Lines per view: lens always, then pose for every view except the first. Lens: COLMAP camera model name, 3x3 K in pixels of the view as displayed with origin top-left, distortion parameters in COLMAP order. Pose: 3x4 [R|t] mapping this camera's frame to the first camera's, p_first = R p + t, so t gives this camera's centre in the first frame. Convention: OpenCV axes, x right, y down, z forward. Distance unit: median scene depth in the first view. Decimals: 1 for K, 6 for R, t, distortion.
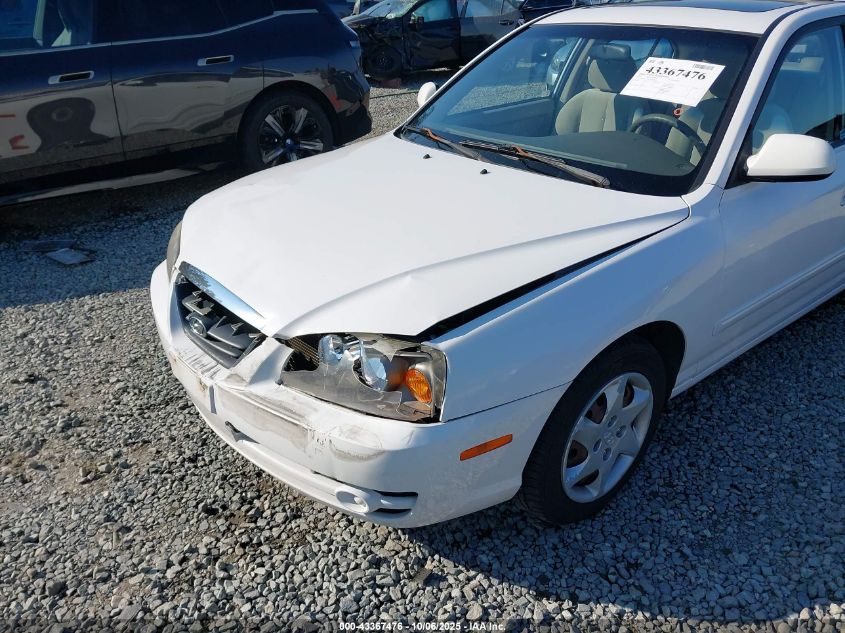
lens RADIAL K [[667.9, 0, 422.5], [0, 667.9, 316.5], [0, 0, 1]] dist [0.002381, -0.001972]
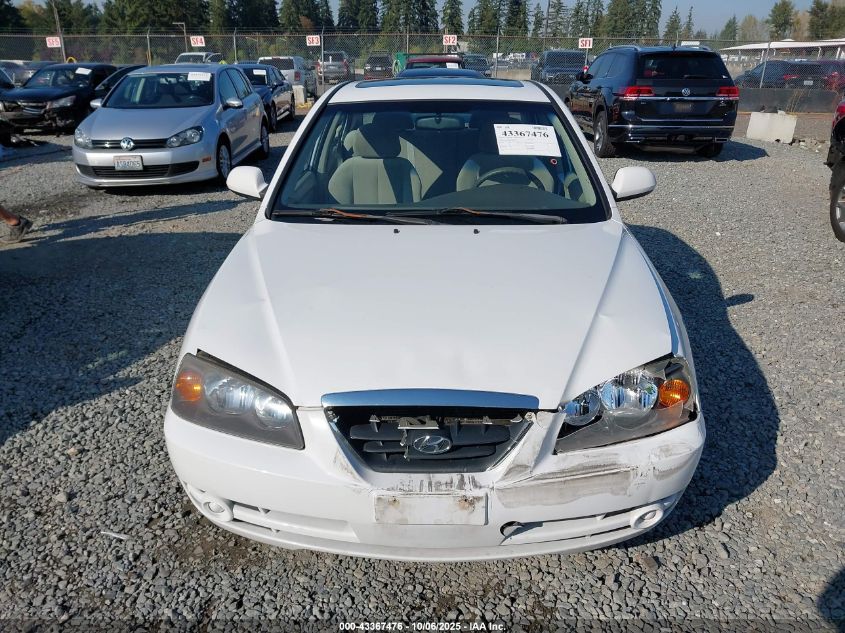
lens RADIAL K [[667.9, 0, 422.5], [0, 667.9, 316.5], [0, 0, 1]] dist [0.002381, -0.001972]
pose [[0.664534, -0.266600, 0.698082, -0.825768], [0.330535, 0.942703, 0.045372, -0.171641], [-0.670180, 0.200589, 0.714579, 0.307762]]
